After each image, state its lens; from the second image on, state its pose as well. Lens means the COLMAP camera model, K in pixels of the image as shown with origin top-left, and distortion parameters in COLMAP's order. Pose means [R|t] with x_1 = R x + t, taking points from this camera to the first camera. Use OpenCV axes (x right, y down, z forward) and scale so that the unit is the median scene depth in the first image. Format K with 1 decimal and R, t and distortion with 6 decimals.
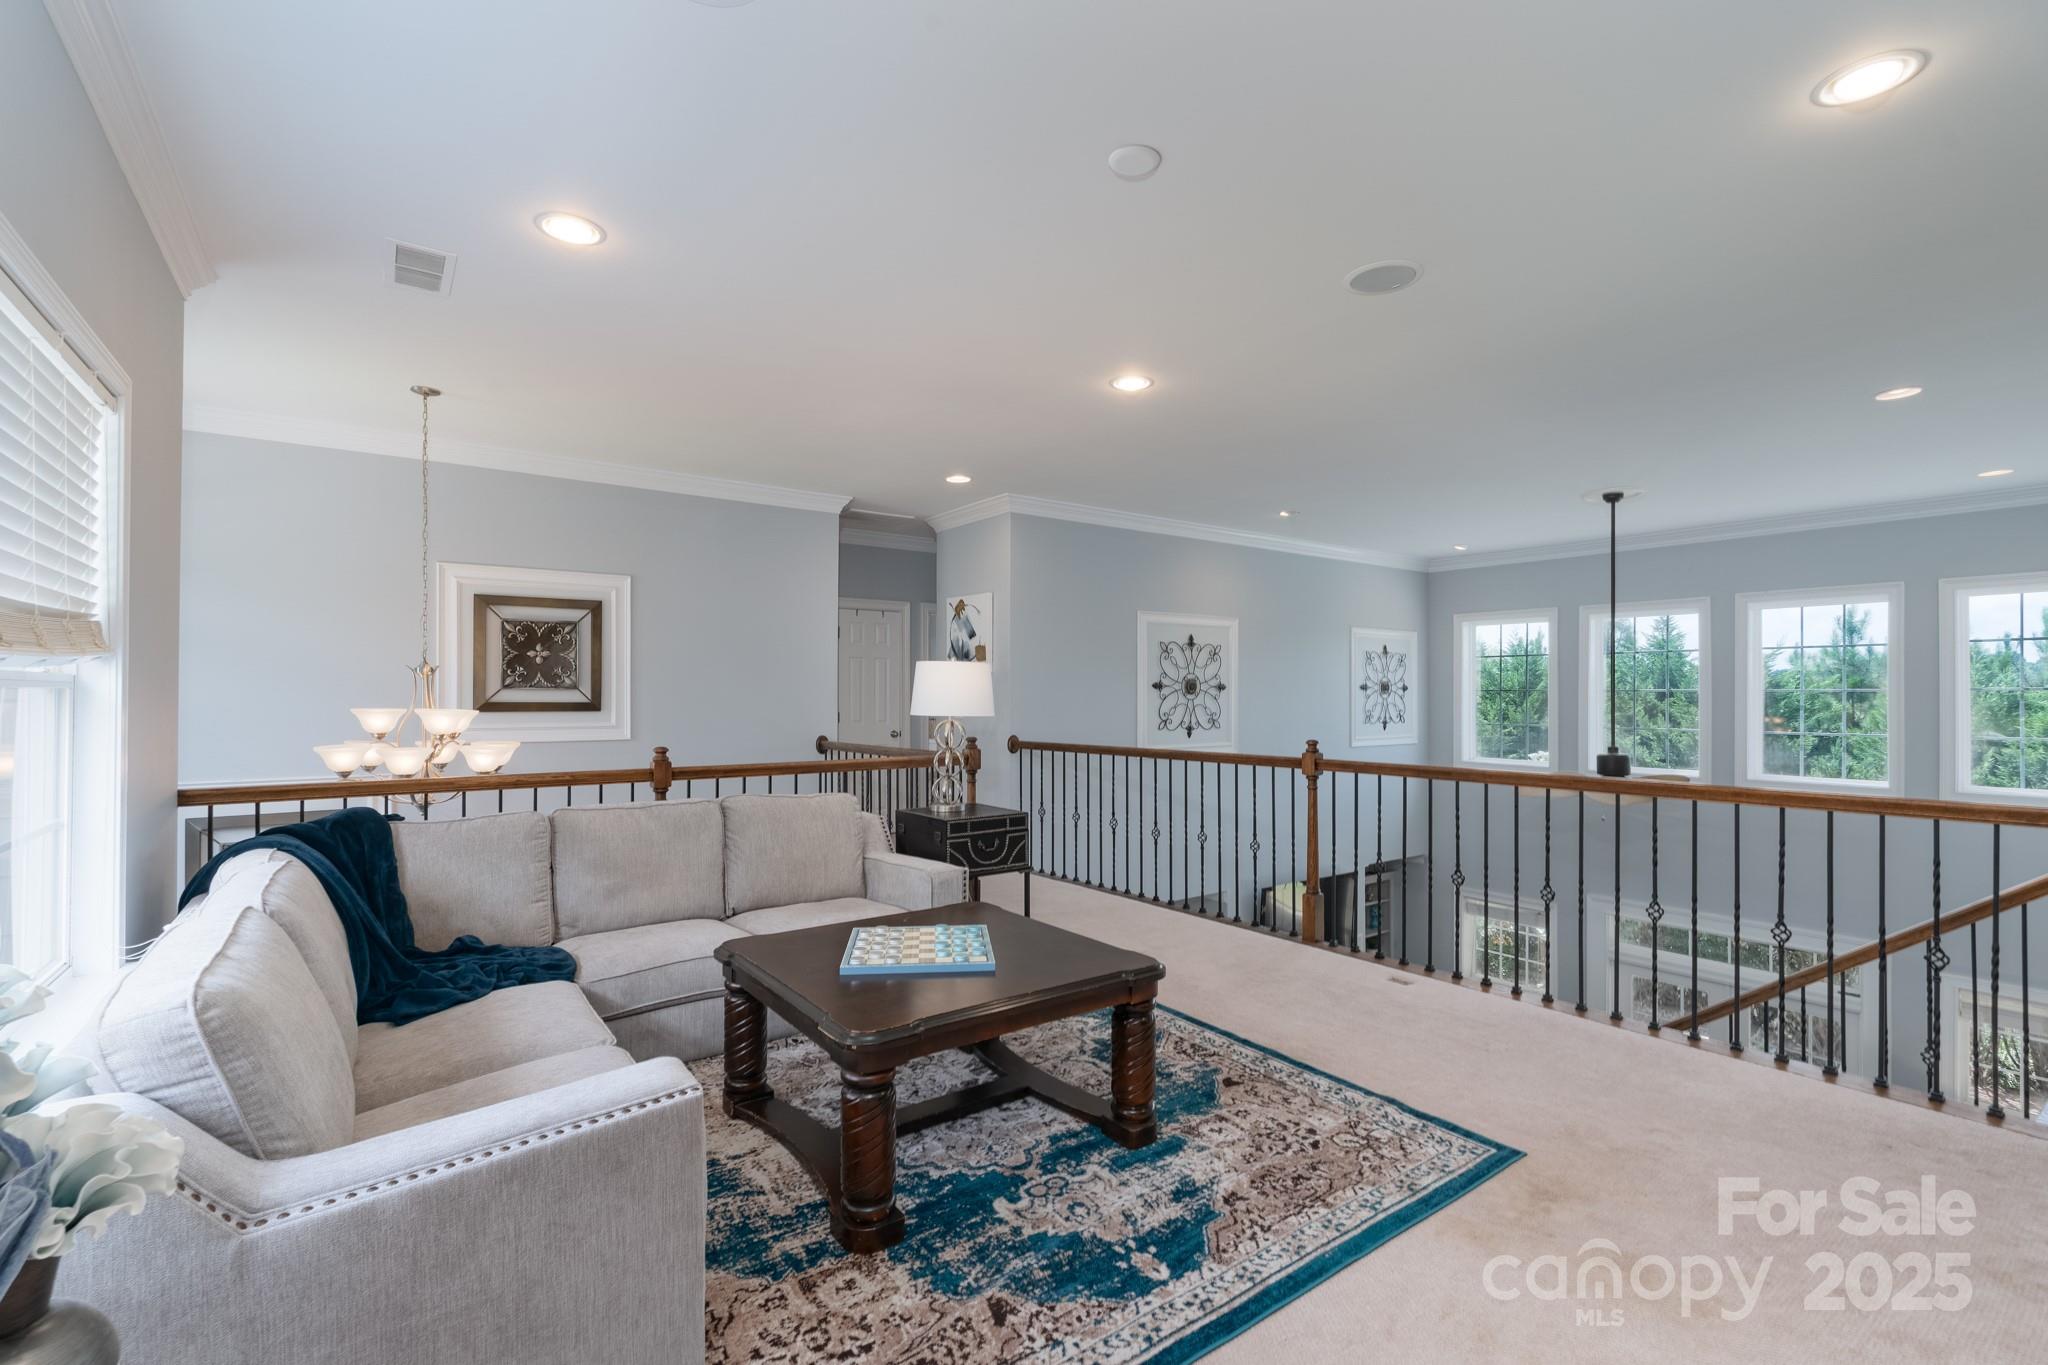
lens RADIAL K [[904.3, 0, 1046.4], [0, 904.3, 687.9], [0, 0, 1]] dist [-0.002511, -0.000083]
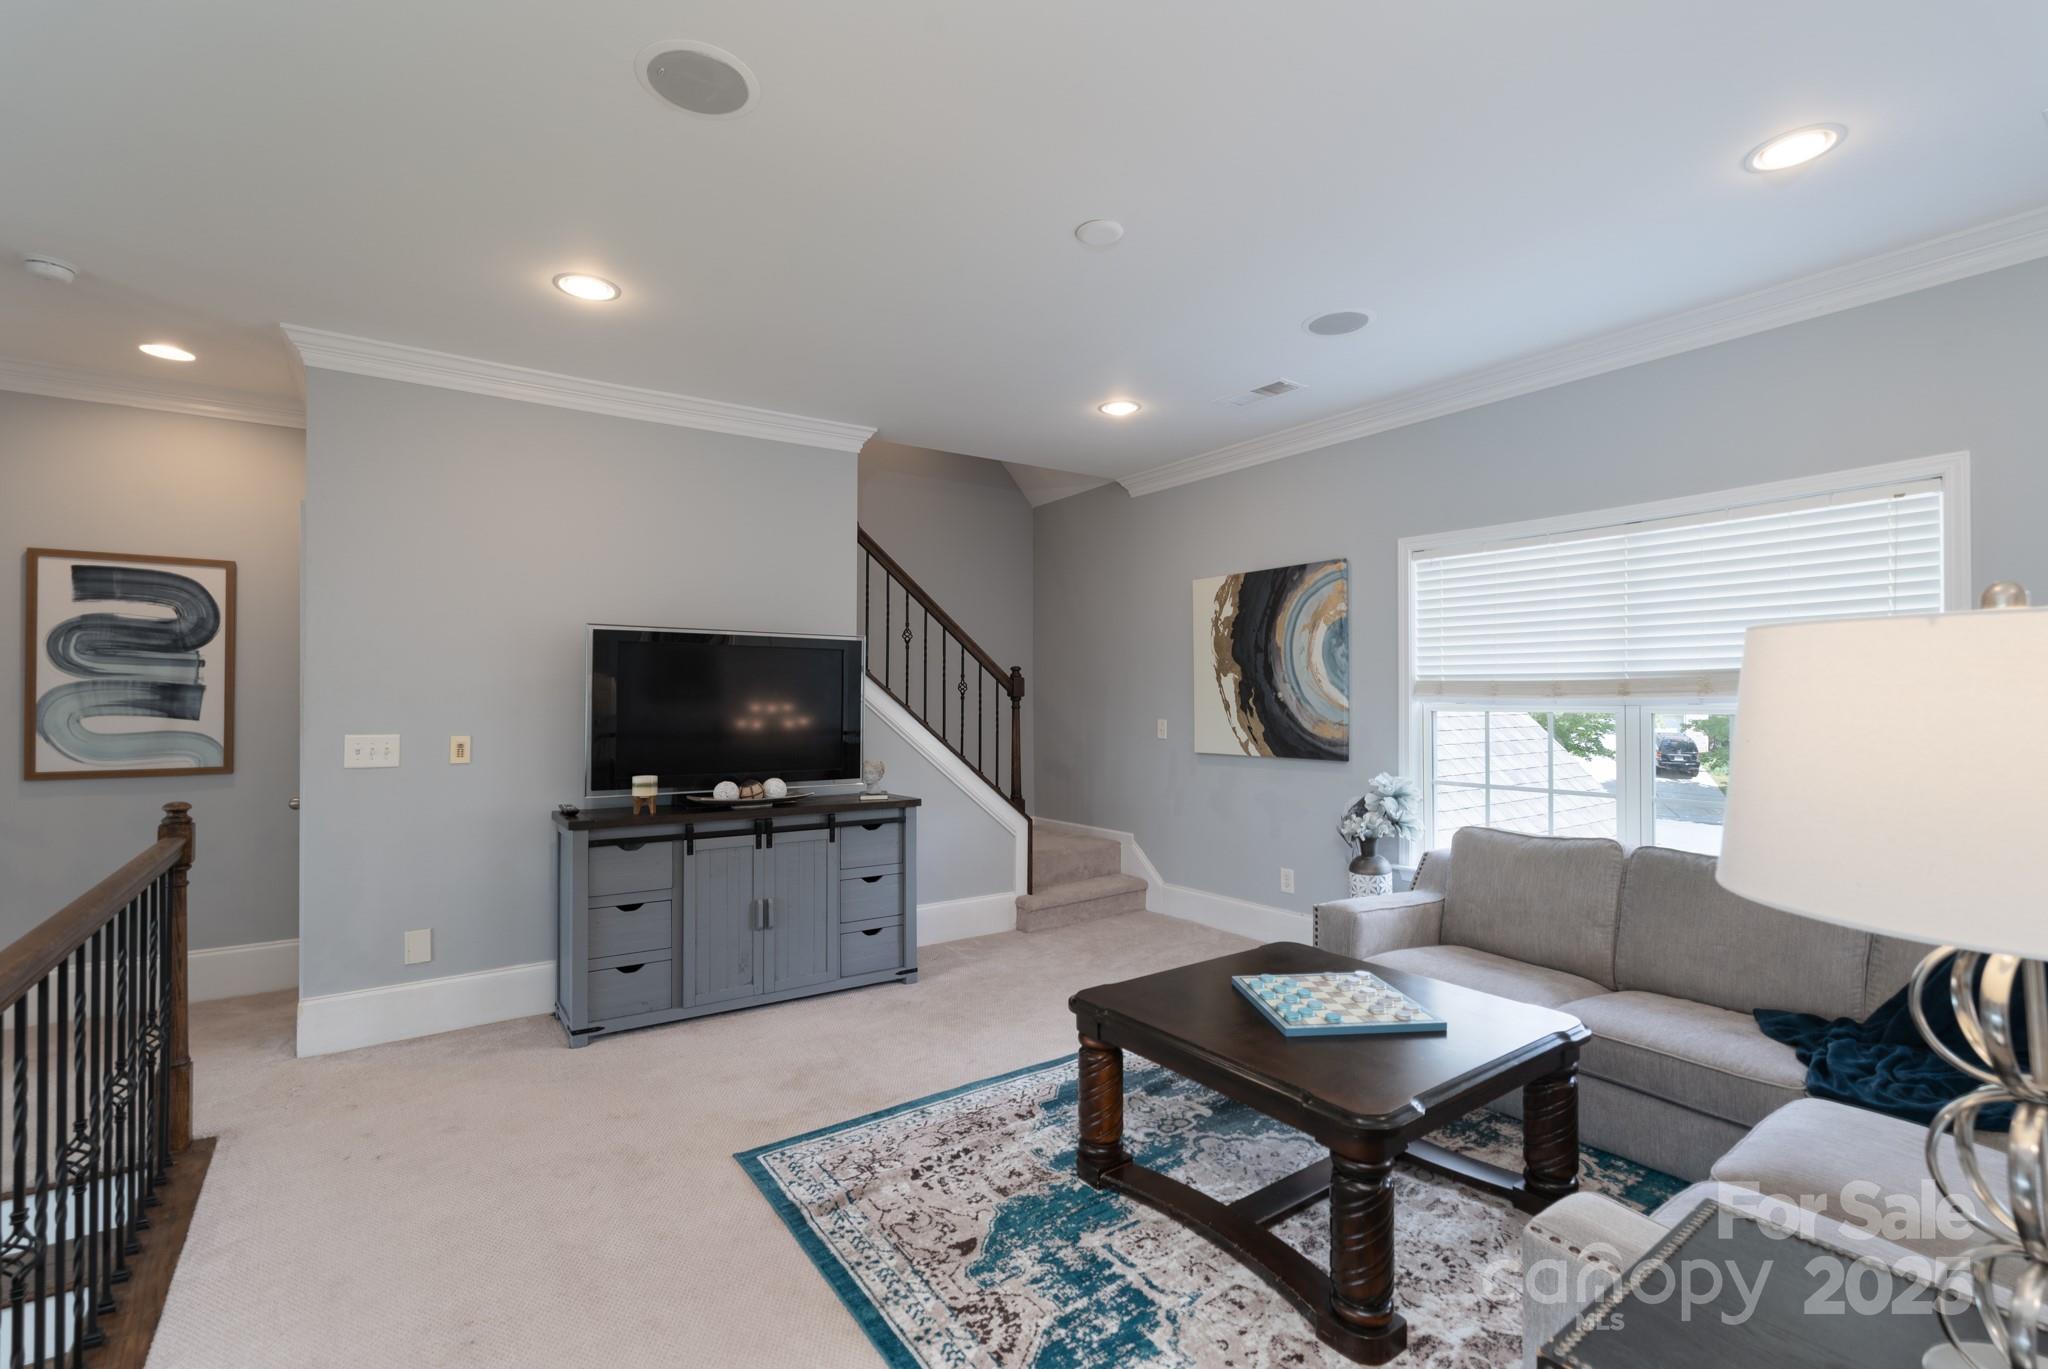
lens RADIAL K [[923.2, 0, 1030.5], [0, 923.2, 689.8], [0, 0, 1]] dist [-0.002645, 0.000462]
pose [[-0.999787, -0.001833, 0.020570, 0.159720], [-0.002154, 0.999876, -0.015587, -0.017351], [-0.020538, -0.015628, -0.999667, 2.103497]]
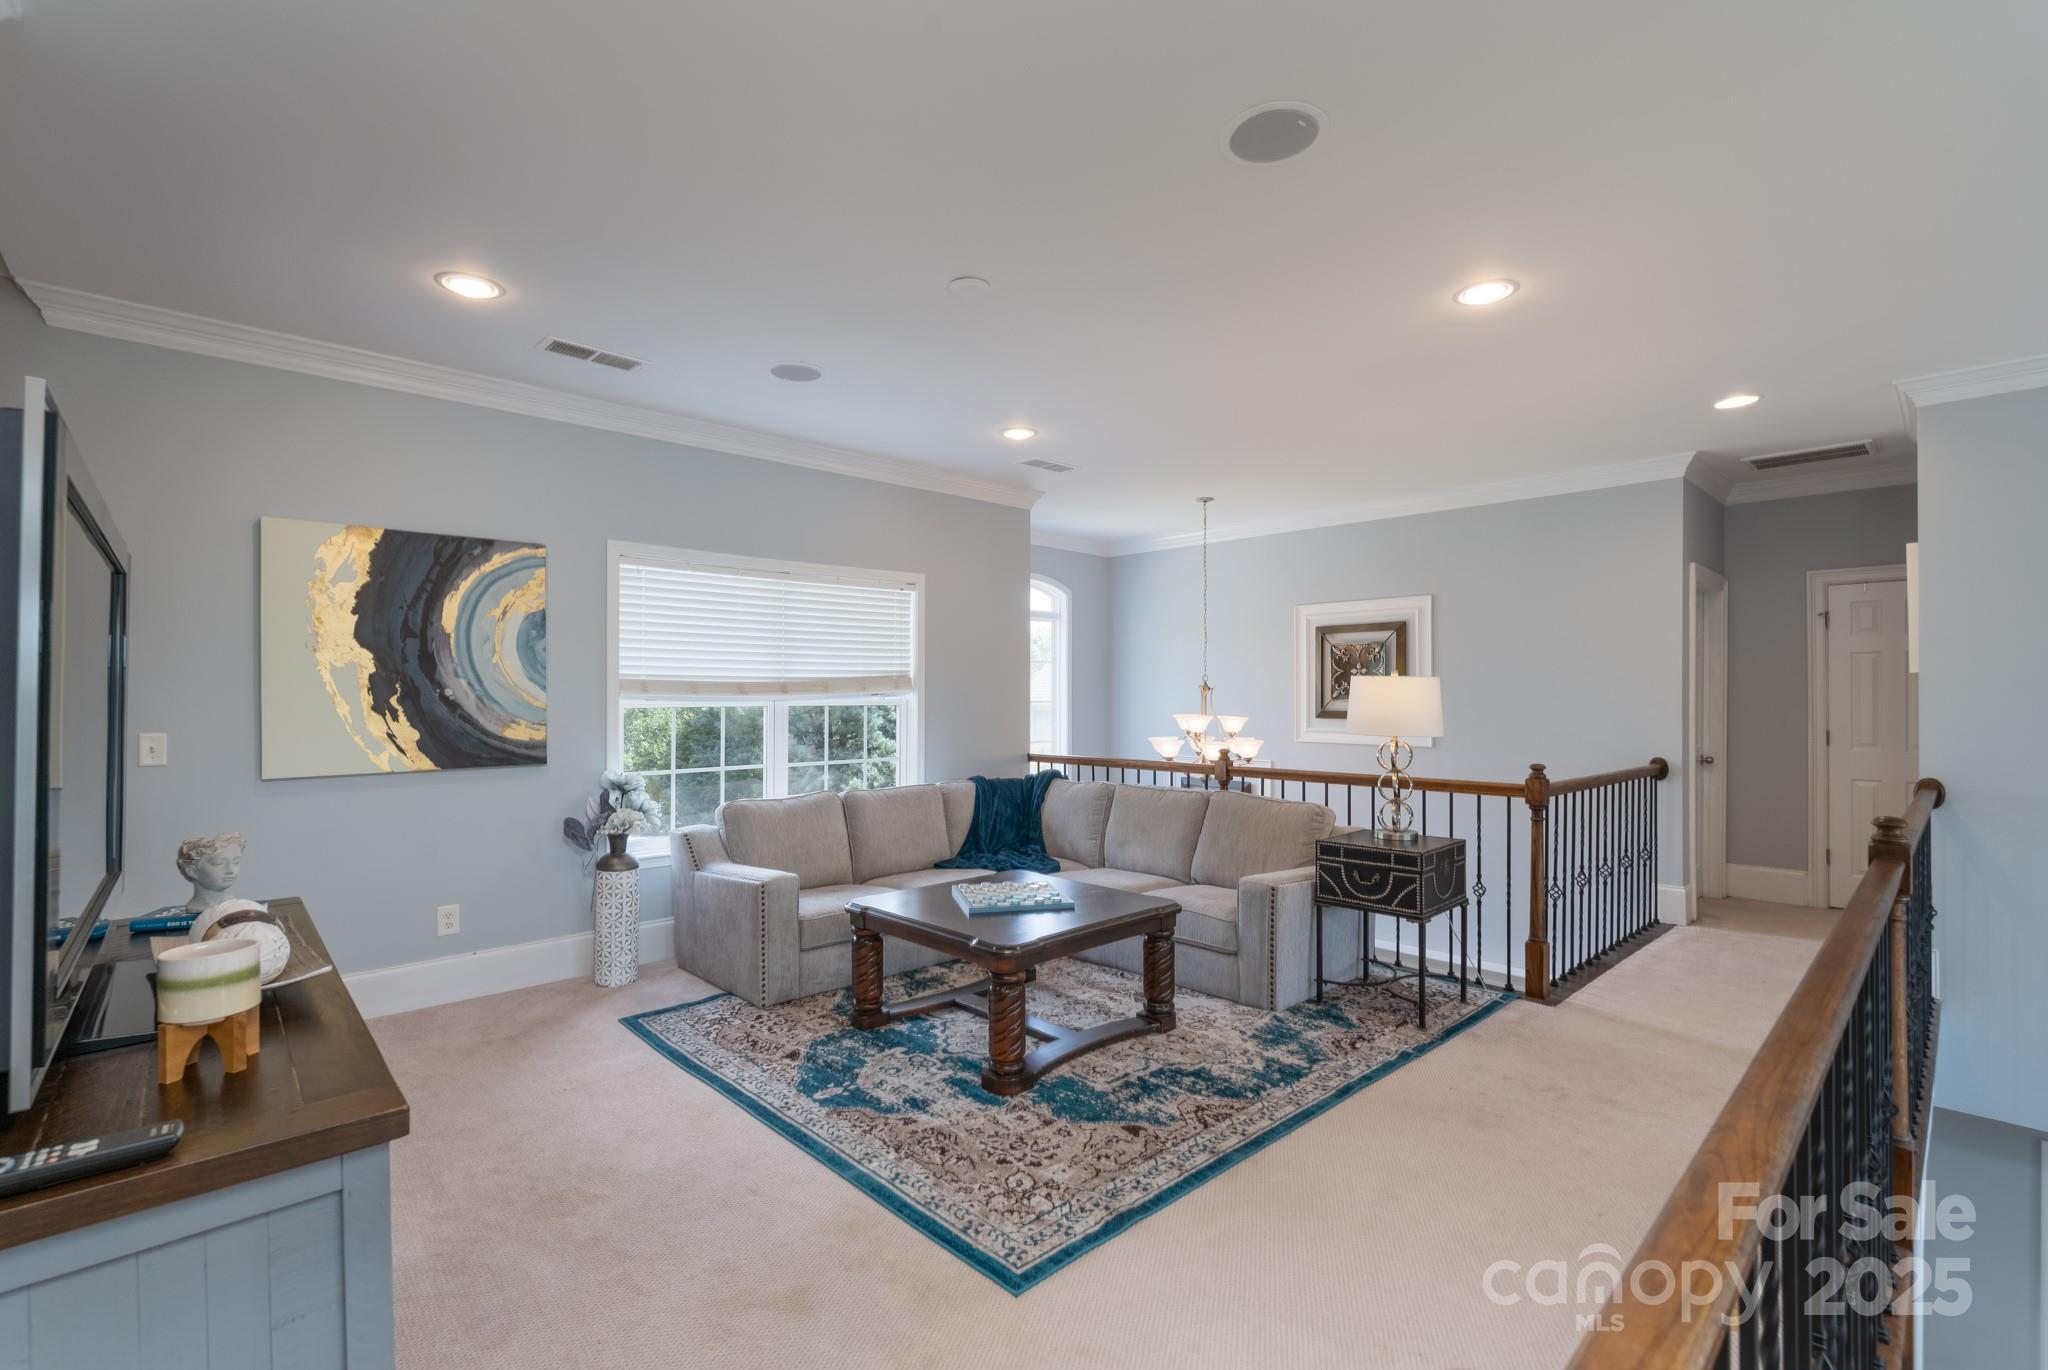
lens RADIAL K [[920.6, 0, 1017.3], [0, 920.6, 687.6], [0, 0, 1]] dist [-0.000215, 0.000344]
pose [[0.115008, -0.010939, -0.993304, 1.362567], [0.011301, 0.999889, -0.009703, -0.019665], [0.993300, -0.010109, 0.115119, 0.917557]]
